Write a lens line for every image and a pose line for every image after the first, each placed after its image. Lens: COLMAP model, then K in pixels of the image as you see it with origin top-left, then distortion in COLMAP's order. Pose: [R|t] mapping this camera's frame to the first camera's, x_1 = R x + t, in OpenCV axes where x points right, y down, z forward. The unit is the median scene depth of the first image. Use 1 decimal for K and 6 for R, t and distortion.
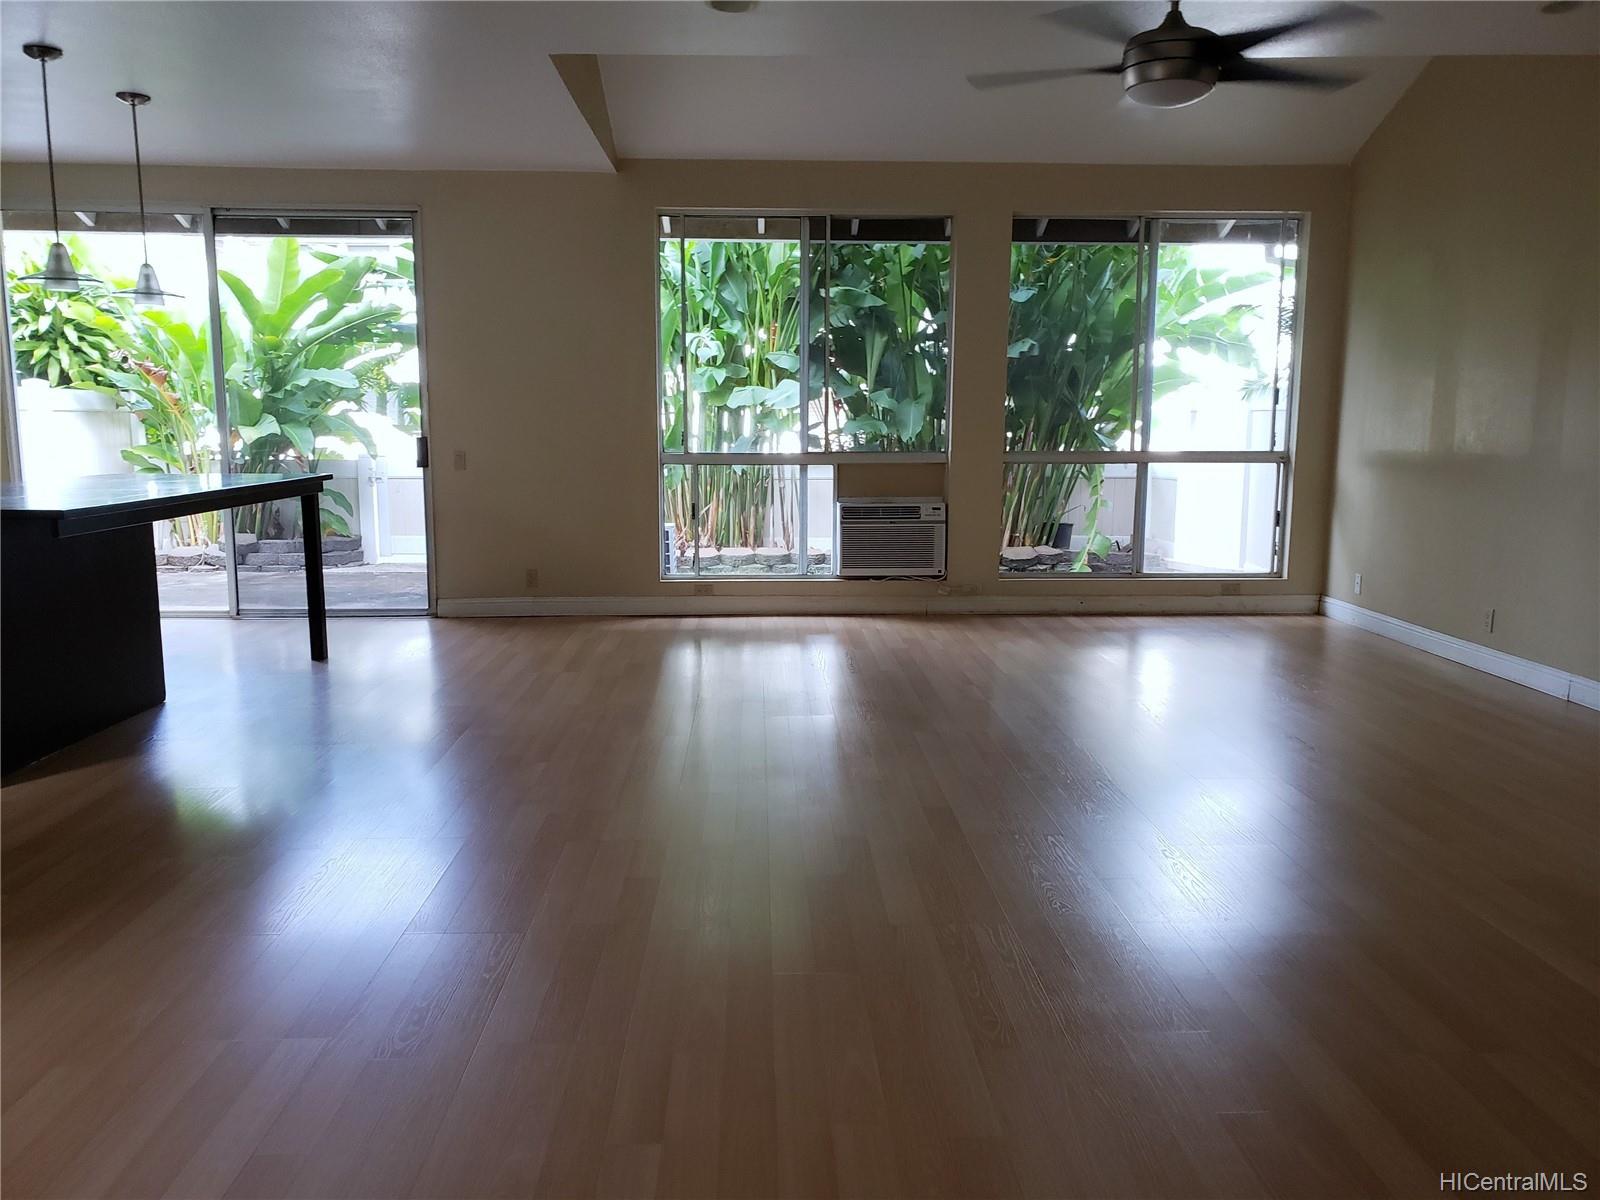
lens RADIAL K [[1250.3, 0, 799.6], [0, 1250.3, 601.7], [0, 0, 1]] dist [0.010136, 0.002871]
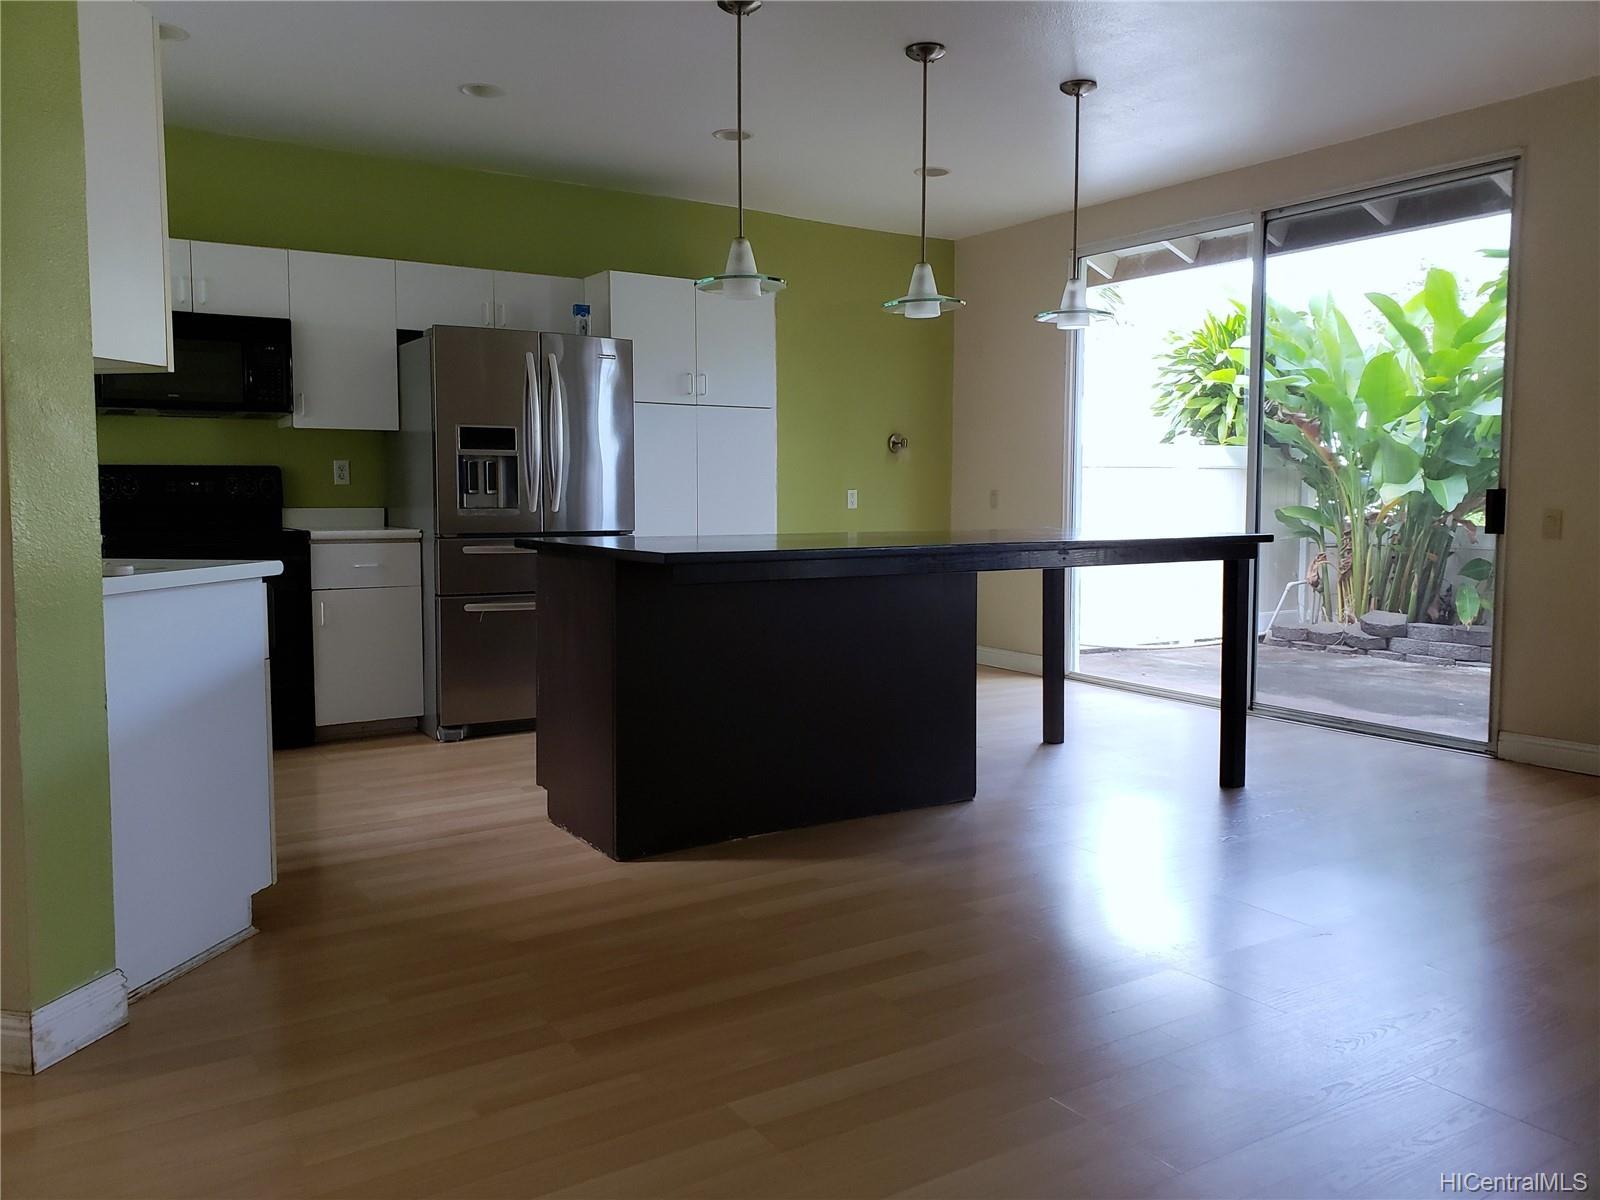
lens RADIAL K [[1250.3, 0, 800.4], [0, 1250.3, 563.2], [0, 0, 1]] dist [0.010136, 0.002871]
pose [[0.517041, 0.048518, -0.854585, 0.061856], [-0.124240, 0.992073, -0.018844, -0.023615], [0.846896, 0.115917, 0.518970, 0.247304]]
